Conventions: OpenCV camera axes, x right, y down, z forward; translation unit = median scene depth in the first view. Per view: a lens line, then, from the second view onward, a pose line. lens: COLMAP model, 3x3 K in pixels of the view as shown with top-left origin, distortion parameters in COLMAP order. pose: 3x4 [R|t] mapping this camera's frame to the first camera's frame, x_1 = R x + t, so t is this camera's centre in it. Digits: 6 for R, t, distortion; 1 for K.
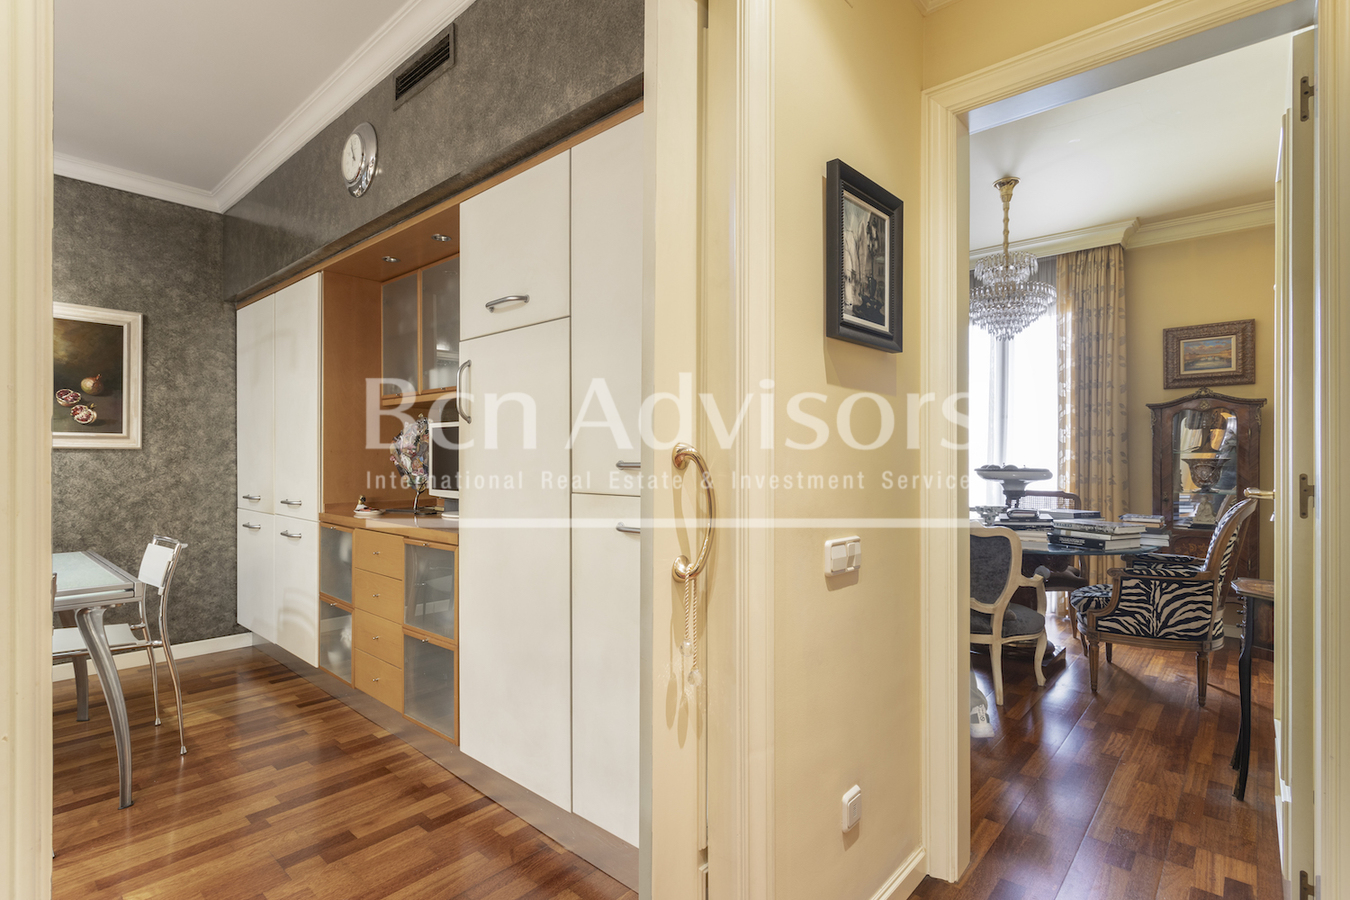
lens RADIAL K [[659.7, 0, 663.1], [0, 659.7, 455.2], [0, 0, 1]] dist [-0.000022, 0.000179]
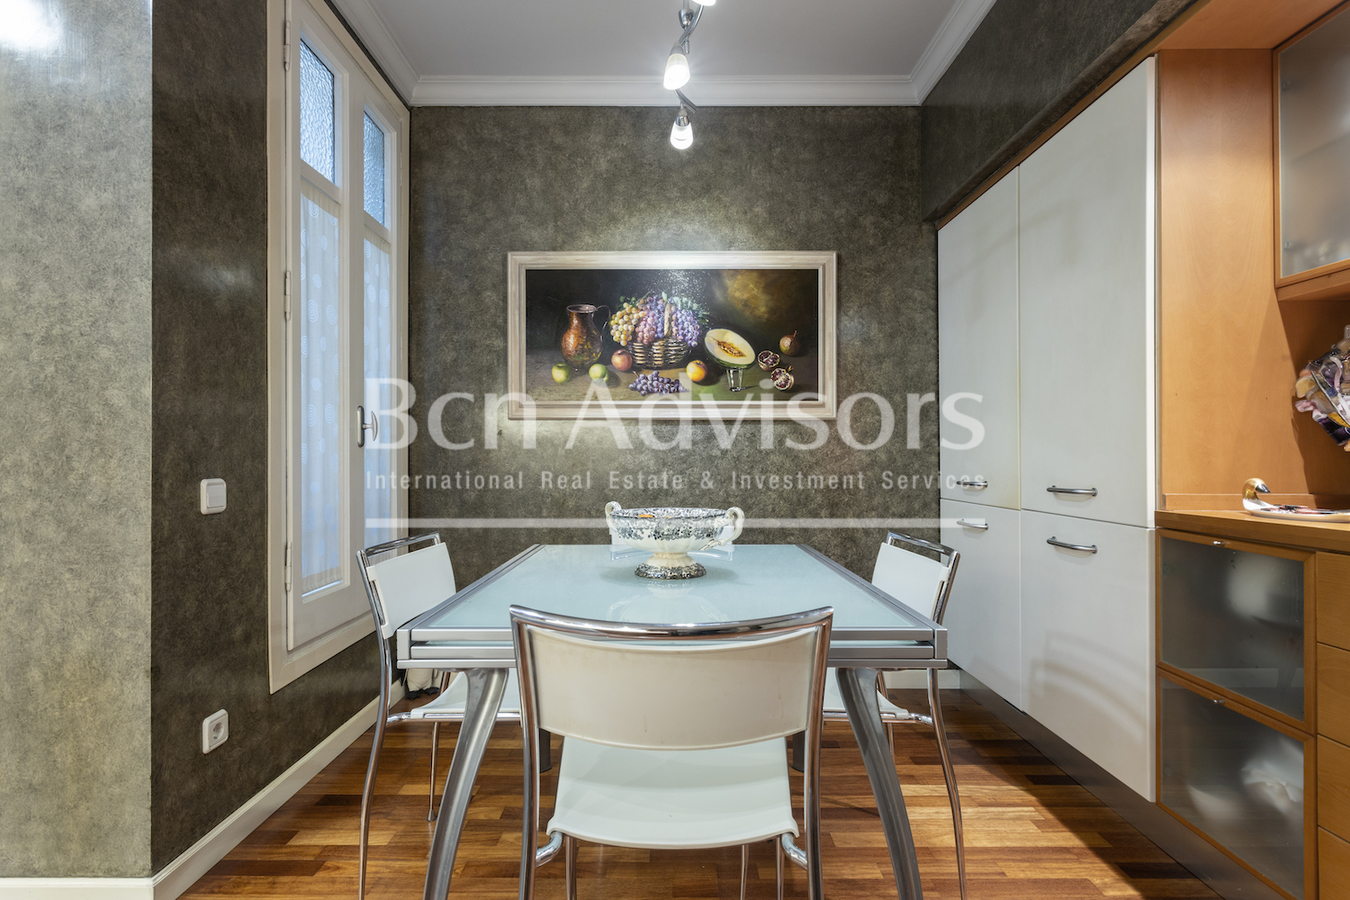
lens RADIAL K [[659.7, 0, 671.4], [0, 659.7, 457.0], [0, 0, 1]] dist [-0.000022, 0.000179]
pose [[0.685071, -0.004449, -0.728462, -0.340430], [0.003907, 0.999989, -0.002433, 0.037198], [0.728465, -0.001179, 0.685082, 0.299775]]
